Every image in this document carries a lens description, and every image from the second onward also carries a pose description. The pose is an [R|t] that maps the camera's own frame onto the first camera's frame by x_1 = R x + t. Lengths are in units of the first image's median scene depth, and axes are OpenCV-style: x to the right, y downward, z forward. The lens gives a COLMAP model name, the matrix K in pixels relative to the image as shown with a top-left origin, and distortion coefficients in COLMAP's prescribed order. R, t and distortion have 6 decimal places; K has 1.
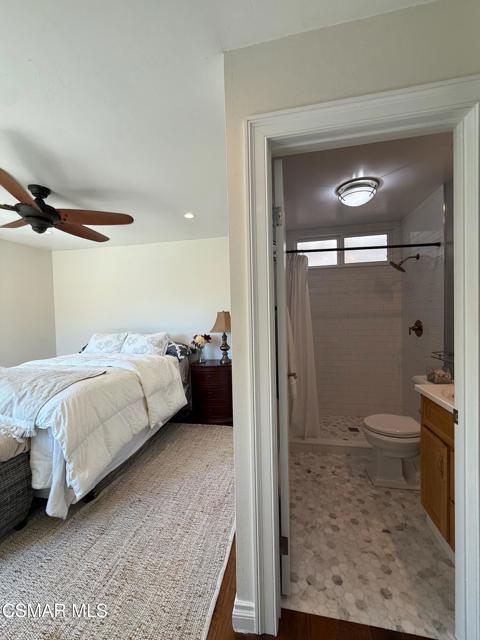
lens RADIAL K [[257.7, 0, 241.2], [0, 257.7, 316.7], [0, 0, 1]] dist [0.004025, -0.000100]
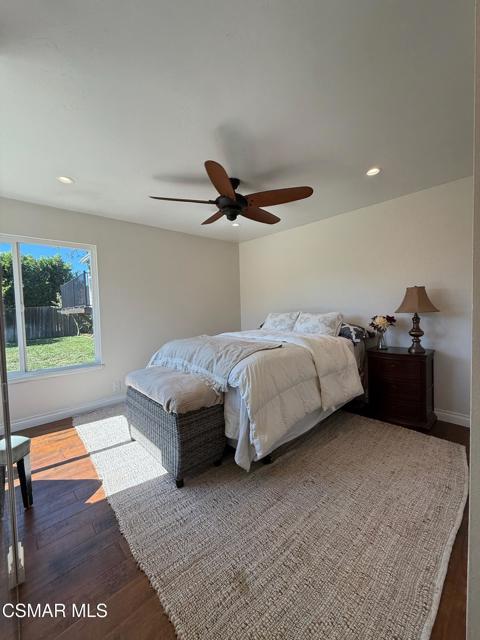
lens RADIAL K [[257.7, 0, 246.5], [0, 257.7, 313.3], [0, 0, 1]] dist [0.004025, -0.000100]
pose [[0.827884, 0.026266, -0.560284, -0.072484], [-0.011807, 0.999498, 0.029410, 0.059503], [0.560775, -0.017733, 0.827778, 0.079834]]
